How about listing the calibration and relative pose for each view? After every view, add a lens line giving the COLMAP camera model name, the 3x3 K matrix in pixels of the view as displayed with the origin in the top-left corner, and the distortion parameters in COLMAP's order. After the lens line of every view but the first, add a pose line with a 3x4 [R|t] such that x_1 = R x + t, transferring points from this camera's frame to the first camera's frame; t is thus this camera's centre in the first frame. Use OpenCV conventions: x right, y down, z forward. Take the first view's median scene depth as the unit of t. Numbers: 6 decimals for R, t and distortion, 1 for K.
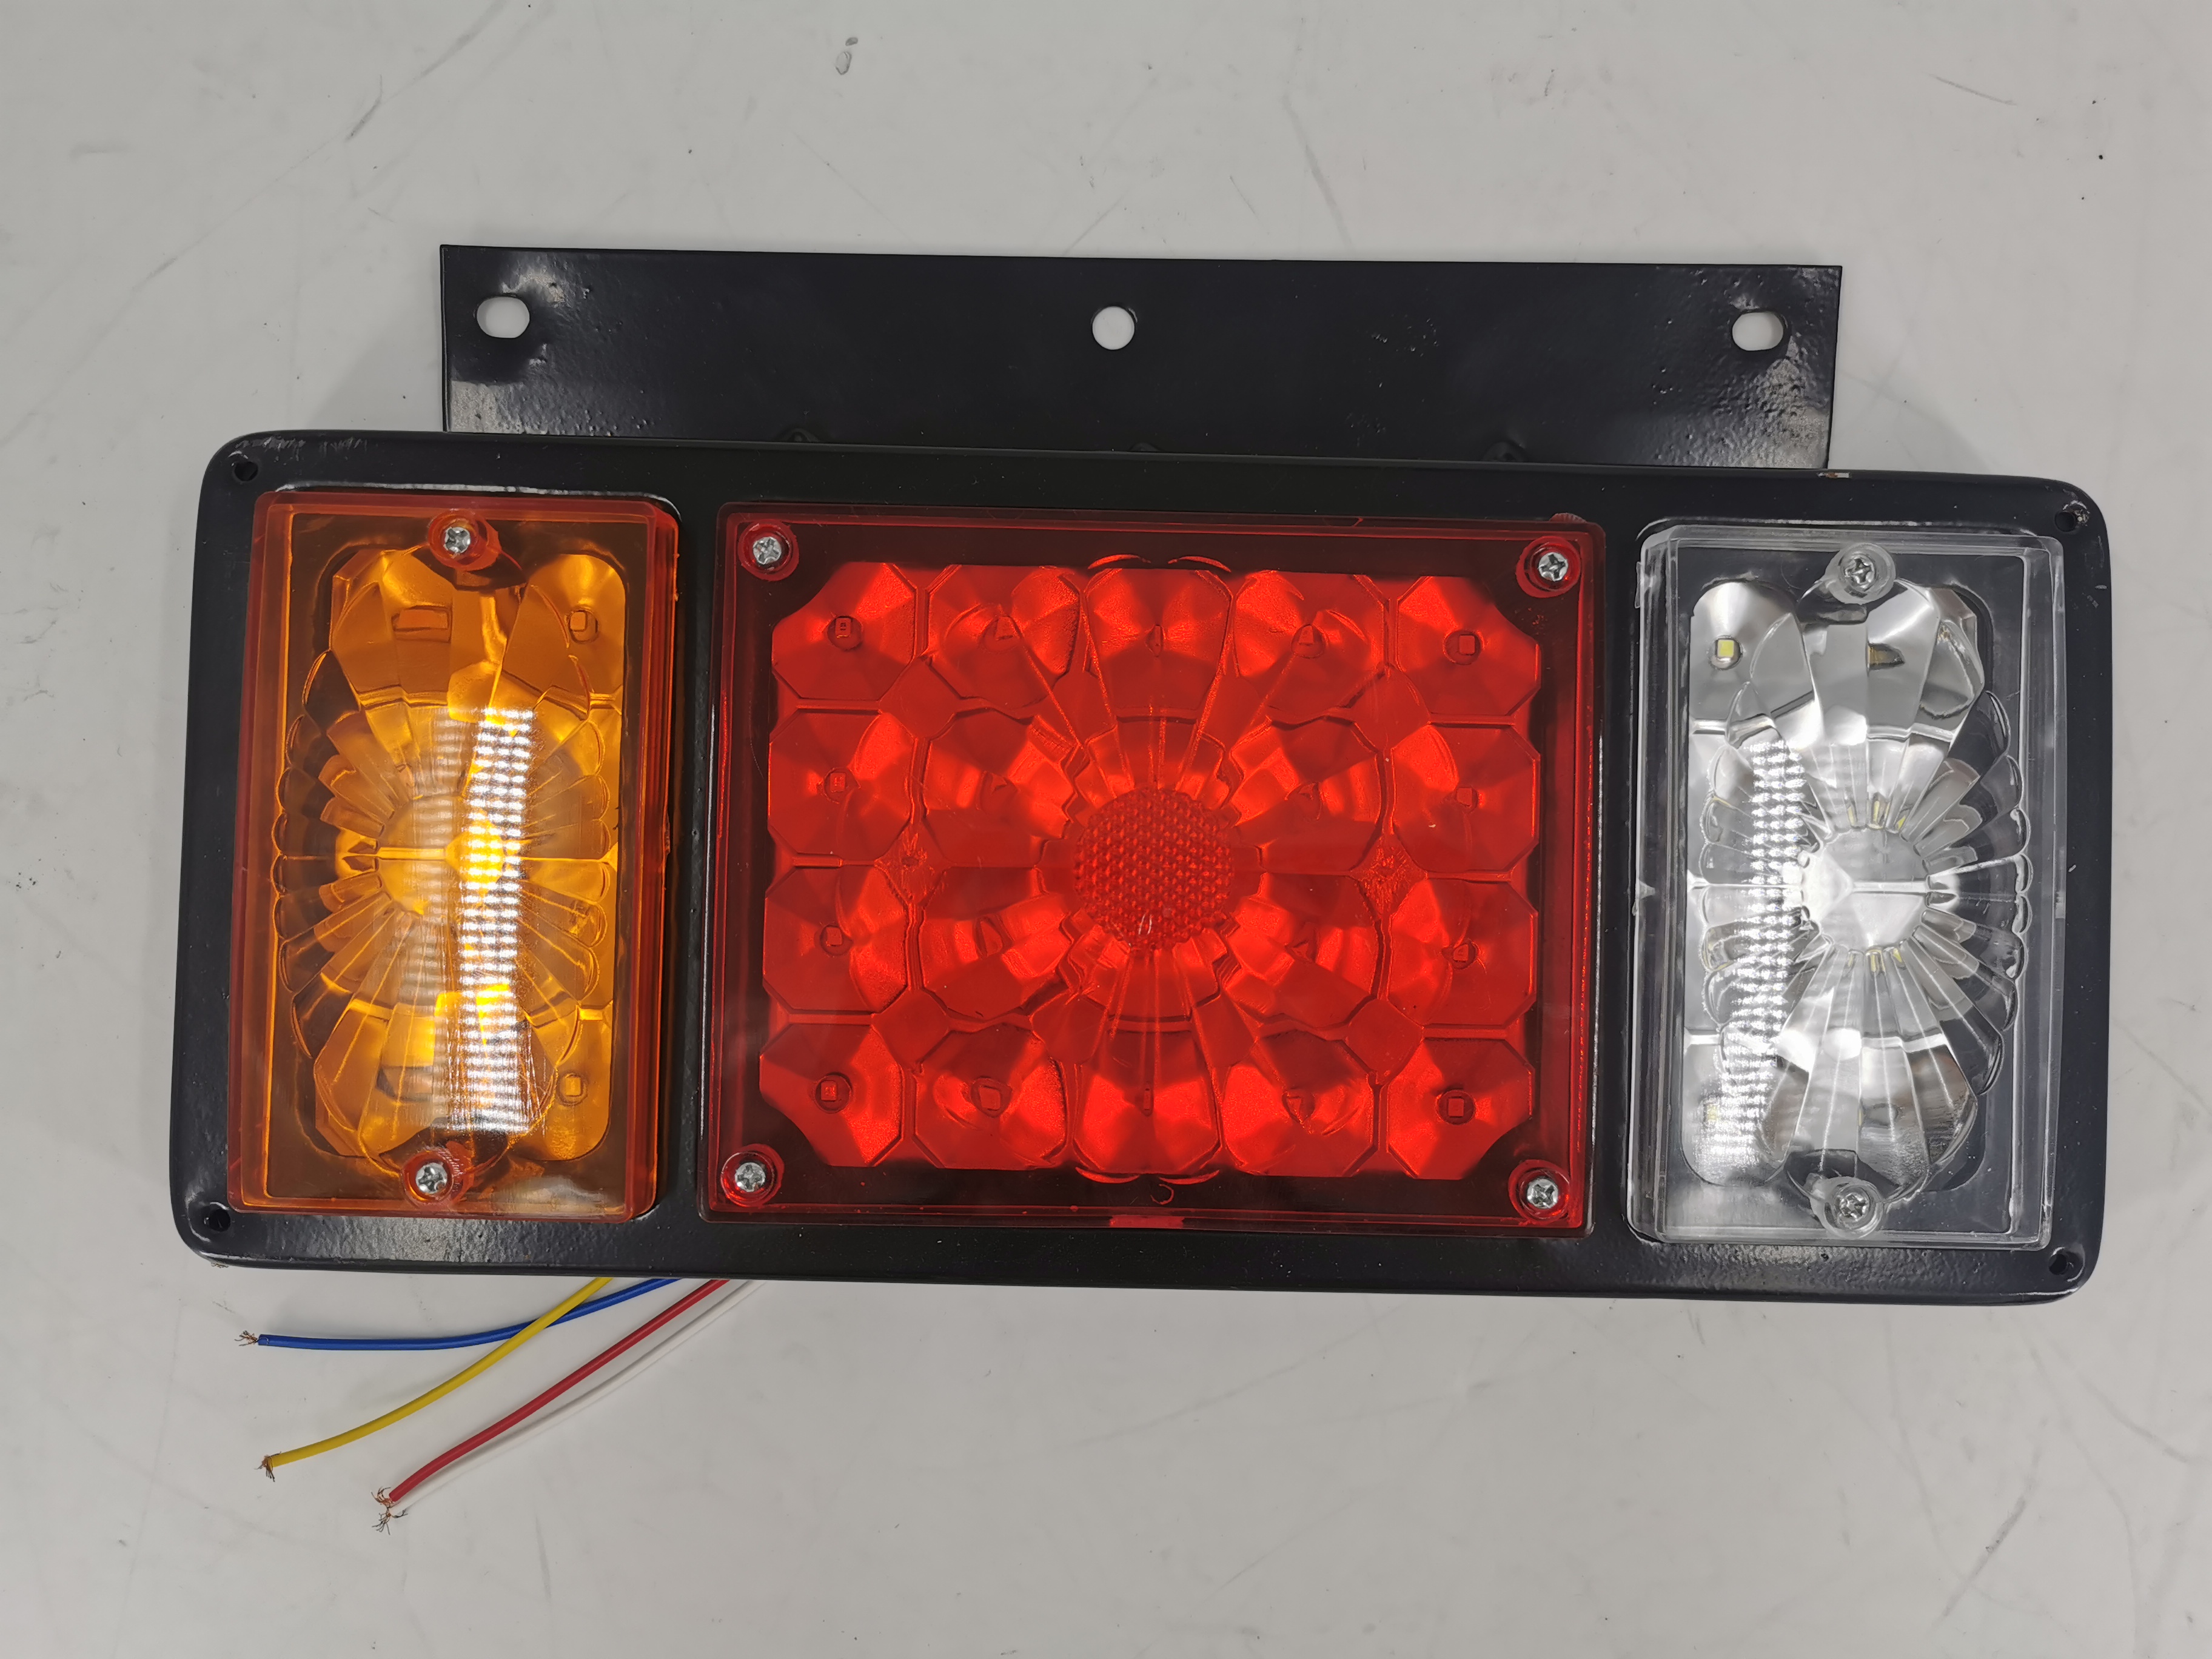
lens RADIAL K [[1757.2, 0, 1106.0], [0, 1757.2, 829.5], [0, 0, 1]] dist [-0.011981, -0.012988]
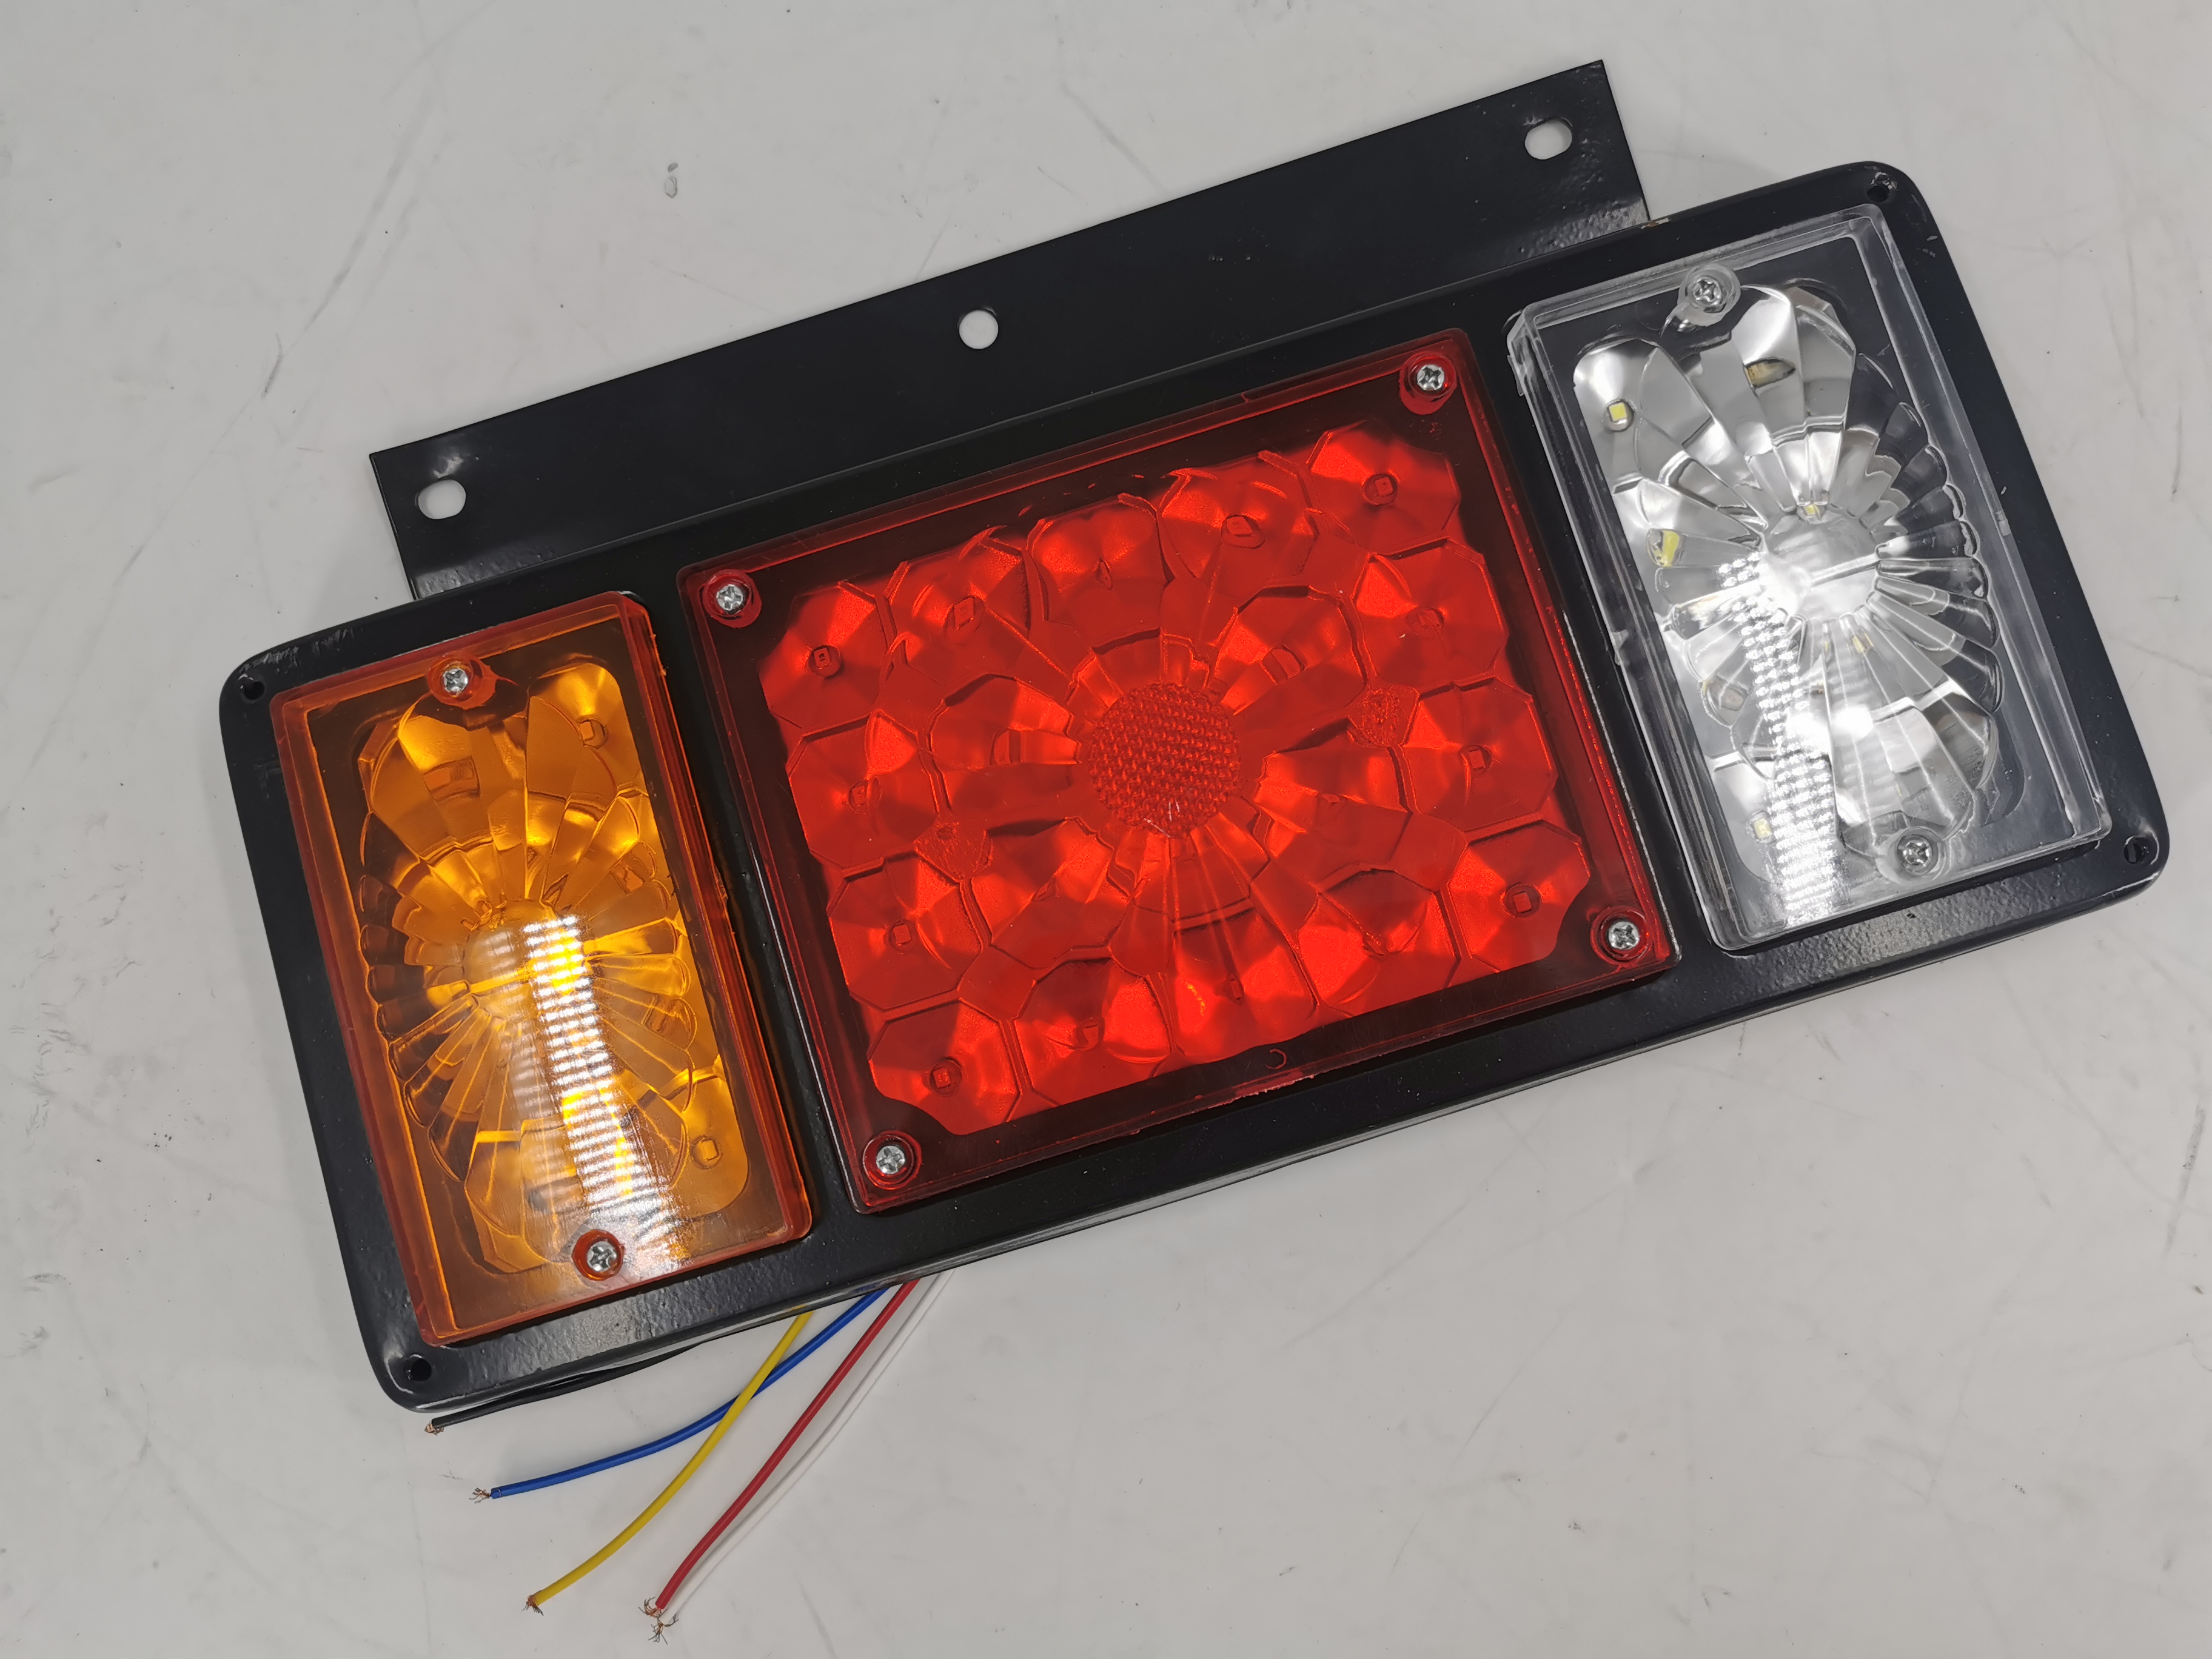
lens RADIAL K [[1757.2, 0, 1106.0], [0, 1757.2, 829.5], [0, 0, 1]] dist [-0.011981, -0.012988]
pose [[0.947844, -0.318441, -0.013681, -0.005169], [0.315386, 0.943227, -0.104187, 0.152764], [0.046082, 0.094438, 0.994464, -0.043395]]
